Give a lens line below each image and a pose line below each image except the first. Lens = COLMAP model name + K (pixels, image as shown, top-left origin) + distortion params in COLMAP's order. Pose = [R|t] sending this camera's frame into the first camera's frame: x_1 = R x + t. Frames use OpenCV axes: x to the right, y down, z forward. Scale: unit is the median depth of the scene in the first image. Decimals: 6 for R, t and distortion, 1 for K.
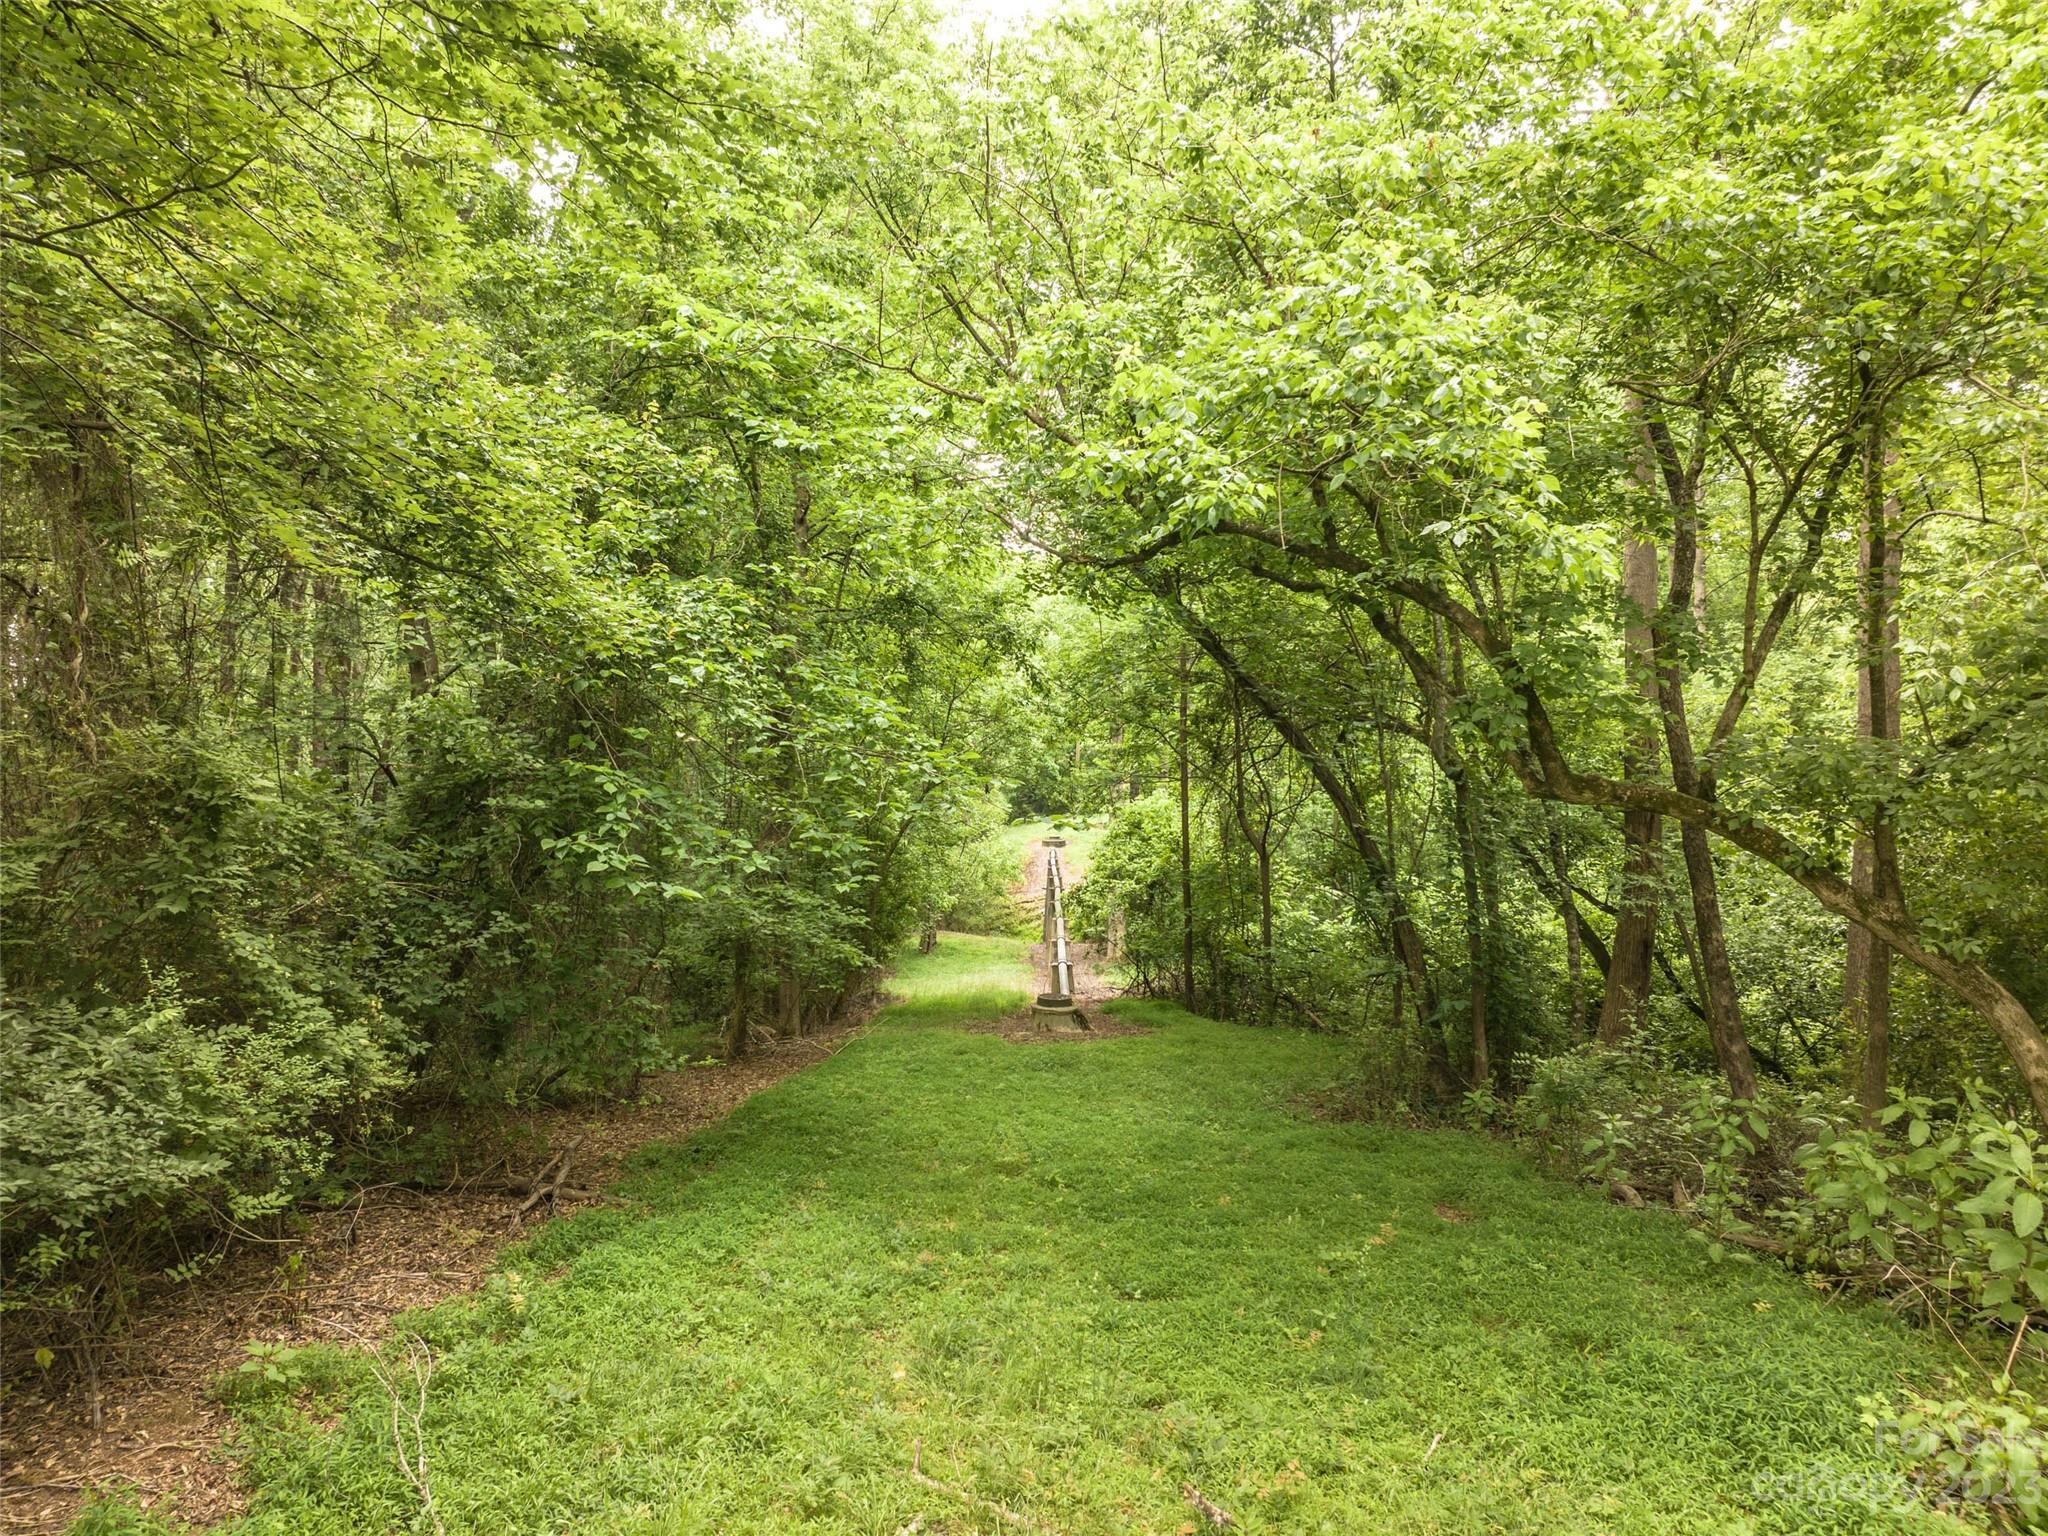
lens RADIAL K [[1438.3, 0, 1024.0], [0, 1438.3, 768.0], [0, 0, 1]] dist [-0.066552, 0.042239]
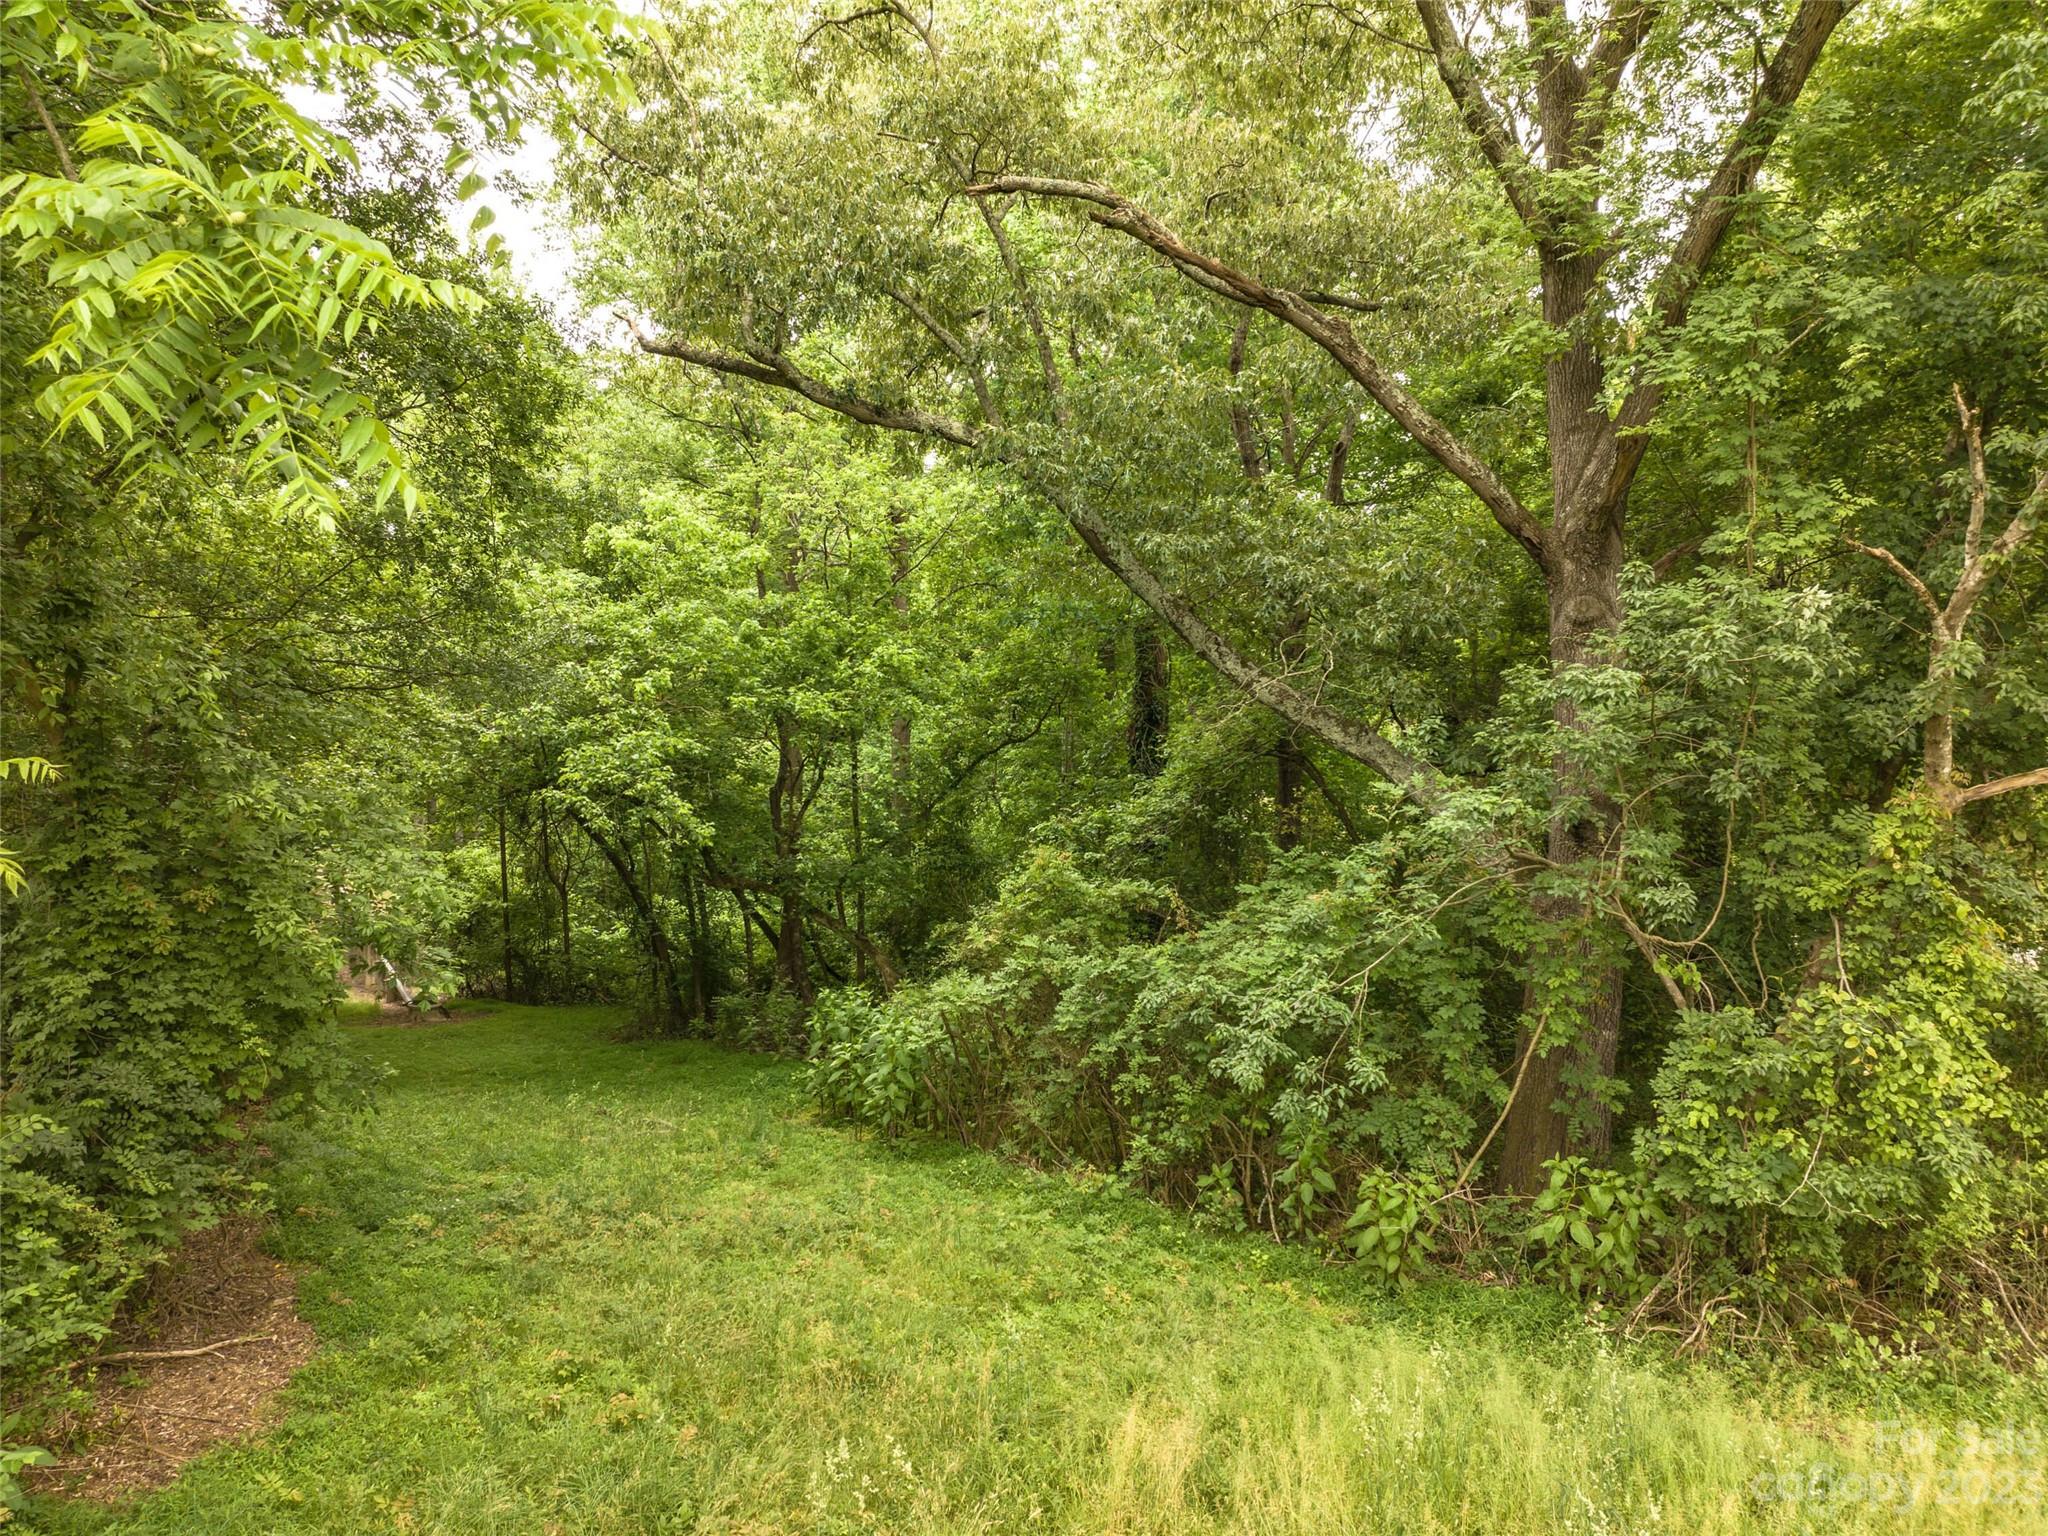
lens RADIAL K [[1438.3, 0, 1024.0], [0, 1438.3, 768.0], [0, 0, 1]] dist [-0.066552, 0.042239]
pose [[0.872762, -0.009892, 0.488045, -0.414046], [0.009741, 0.999948, 0.002848, -0.201962], [-0.488048, 0.002269, 0.872814, -1.581636]]
